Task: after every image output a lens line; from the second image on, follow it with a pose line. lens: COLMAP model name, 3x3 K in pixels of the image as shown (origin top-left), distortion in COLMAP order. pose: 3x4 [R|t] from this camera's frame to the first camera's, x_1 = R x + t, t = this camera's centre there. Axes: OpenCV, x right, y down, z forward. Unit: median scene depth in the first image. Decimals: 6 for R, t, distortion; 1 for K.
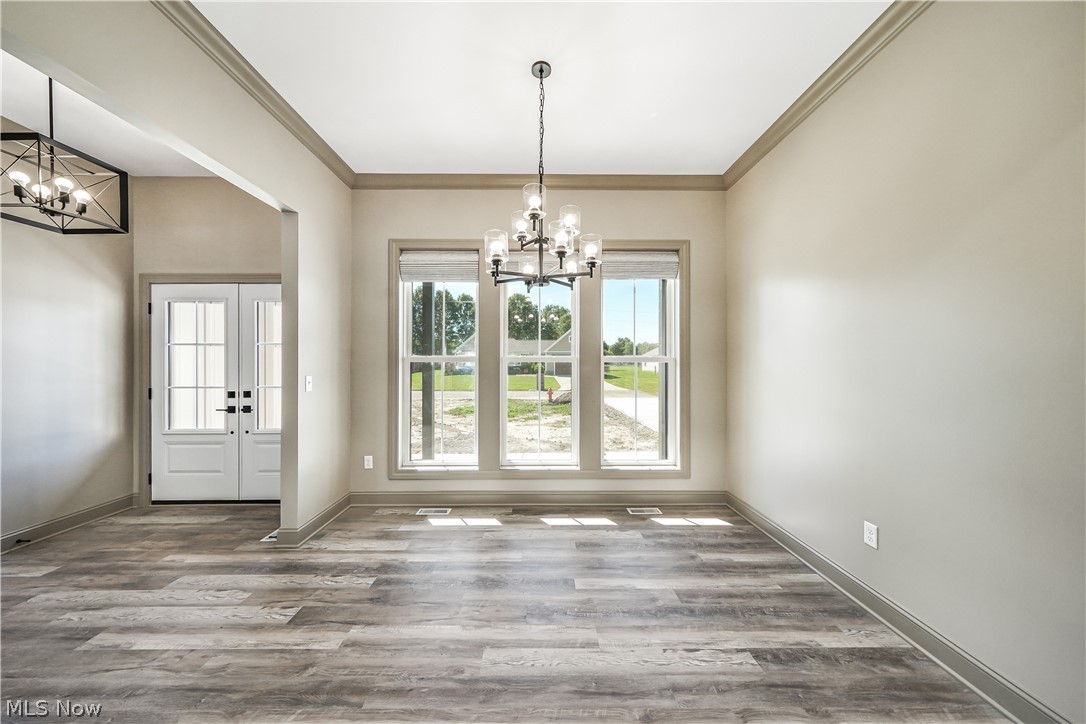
lens RADIAL K [[378.6, 0, 529.7], [0, 378.6, 366.4], [0, 0, 1]] dist [-0.018186, -0.000216]
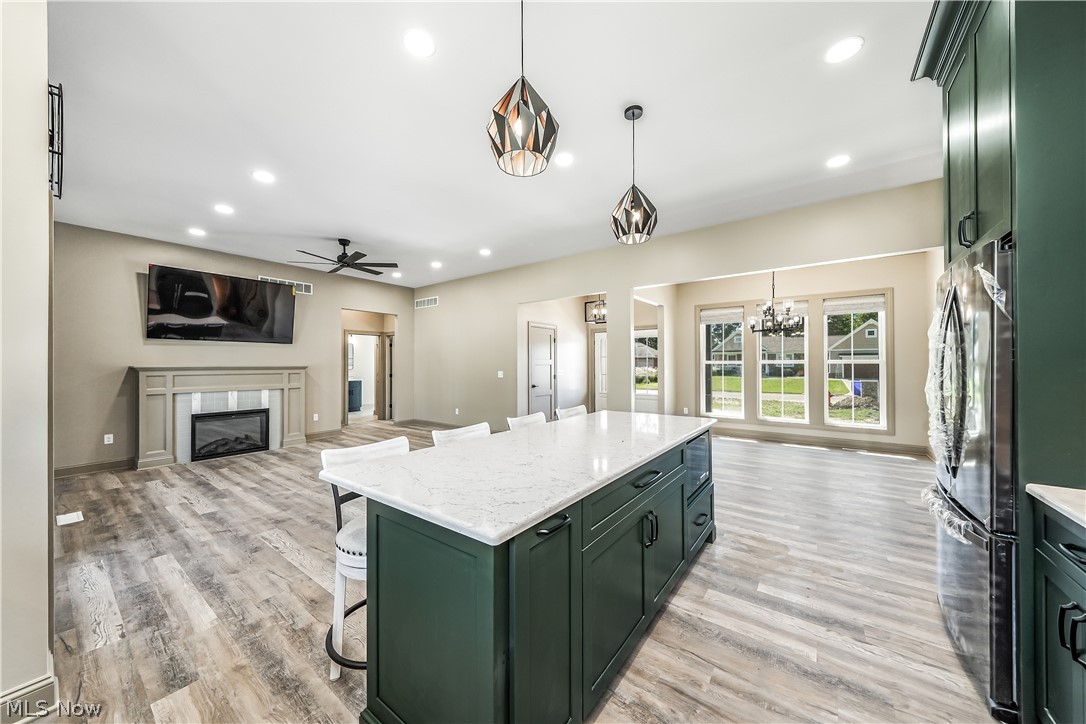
lens RADIAL K [[378.6, 0, 536.7], [0, 378.6, 355.2], [0, 0, 1]] dist [-0.018186, -0.000216]
pose [[0.810205, -0.018109, -0.585867, 0.235258], [-0.001733, 0.999444, -0.033289, 0.030709], [0.586145, 0.027986, 0.809723, -2.095373]]
